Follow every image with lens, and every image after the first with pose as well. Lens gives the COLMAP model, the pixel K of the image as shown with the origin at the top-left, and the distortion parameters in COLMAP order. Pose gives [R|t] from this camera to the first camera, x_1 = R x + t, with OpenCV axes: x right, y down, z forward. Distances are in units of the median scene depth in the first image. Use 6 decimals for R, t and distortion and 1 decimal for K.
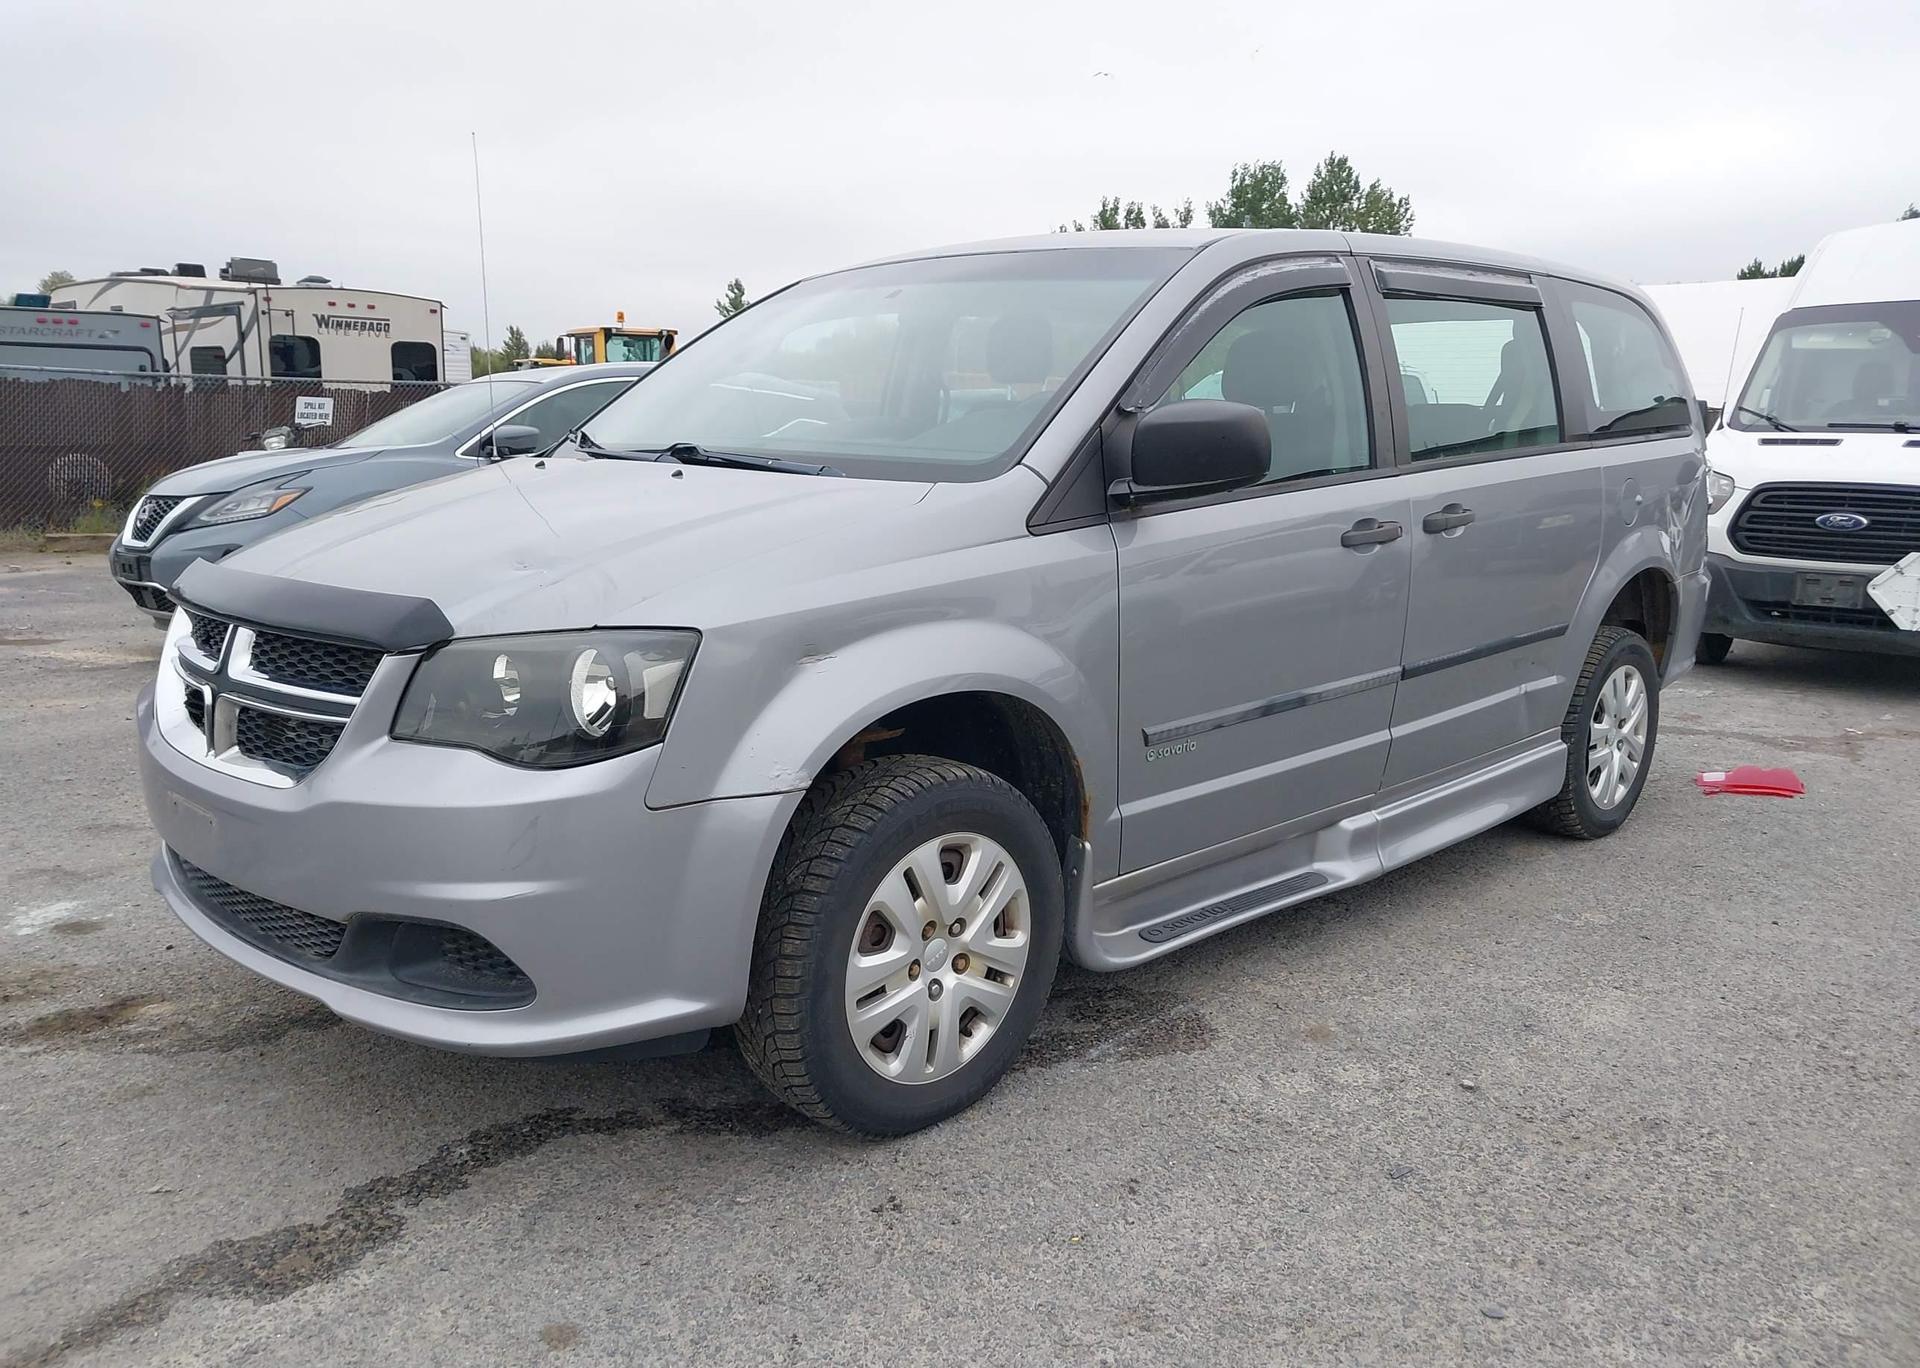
lens RADIAL K [[1531.2, 0, 969.3], [0, 1531.2, 701.4], [0, 0, 1]] dist [0.019766, -0.036383]
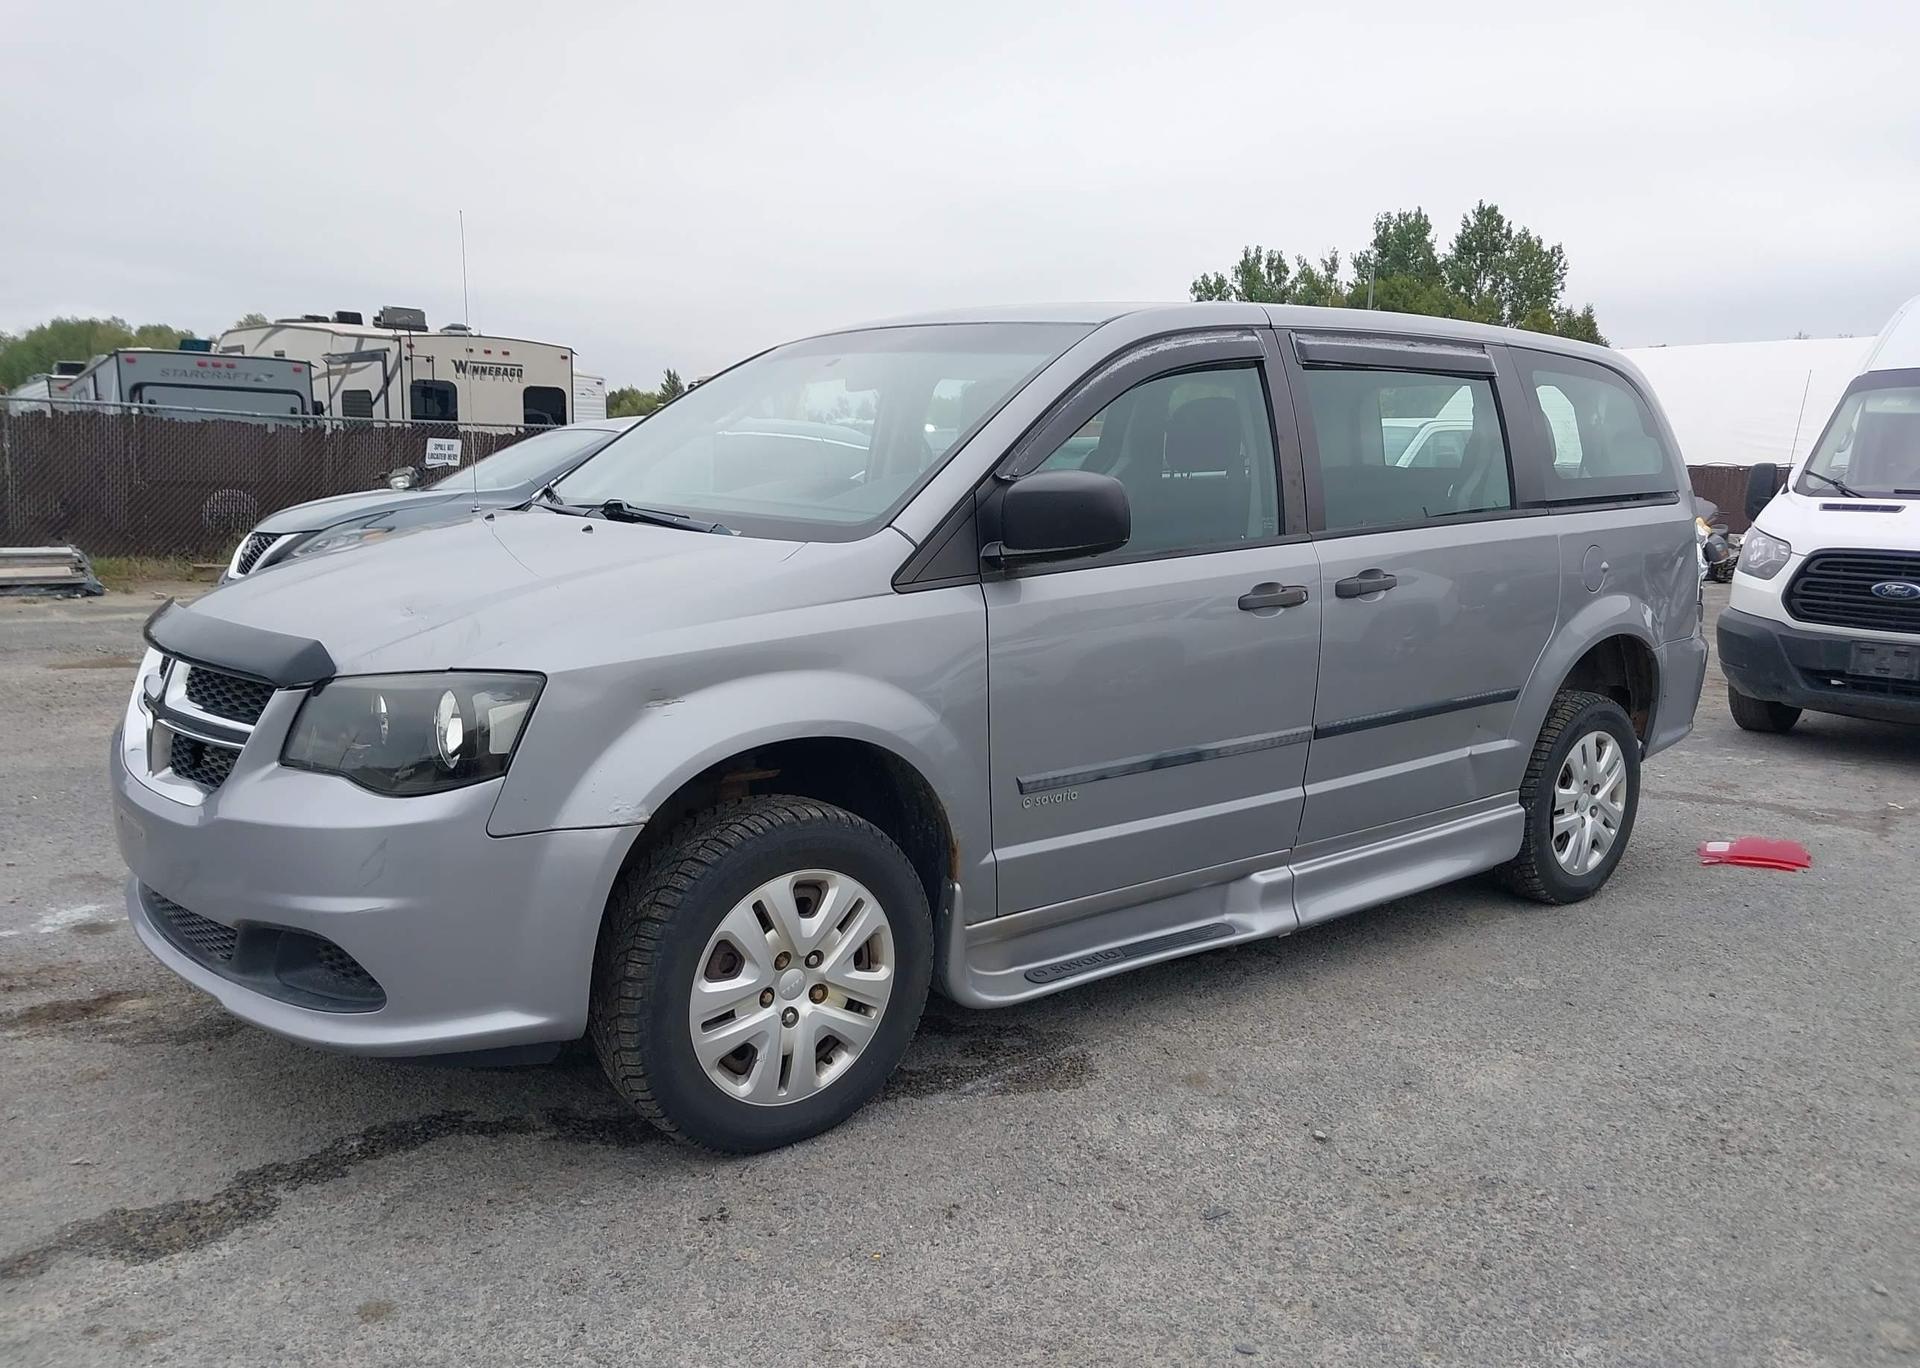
lens RADIAL K [[1531.2, 0, 969.3], [0, 1531.2, 701.4], [0, 0, 1]] dist [0.019766, -0.036383]
pose [[0.995305, 0.028097, -0.092625, 0.184678], [-0.030717, 0.999164, -0.026981, -0.005800], [0.091790, 0.029700, 0.995335, -0.053832]]
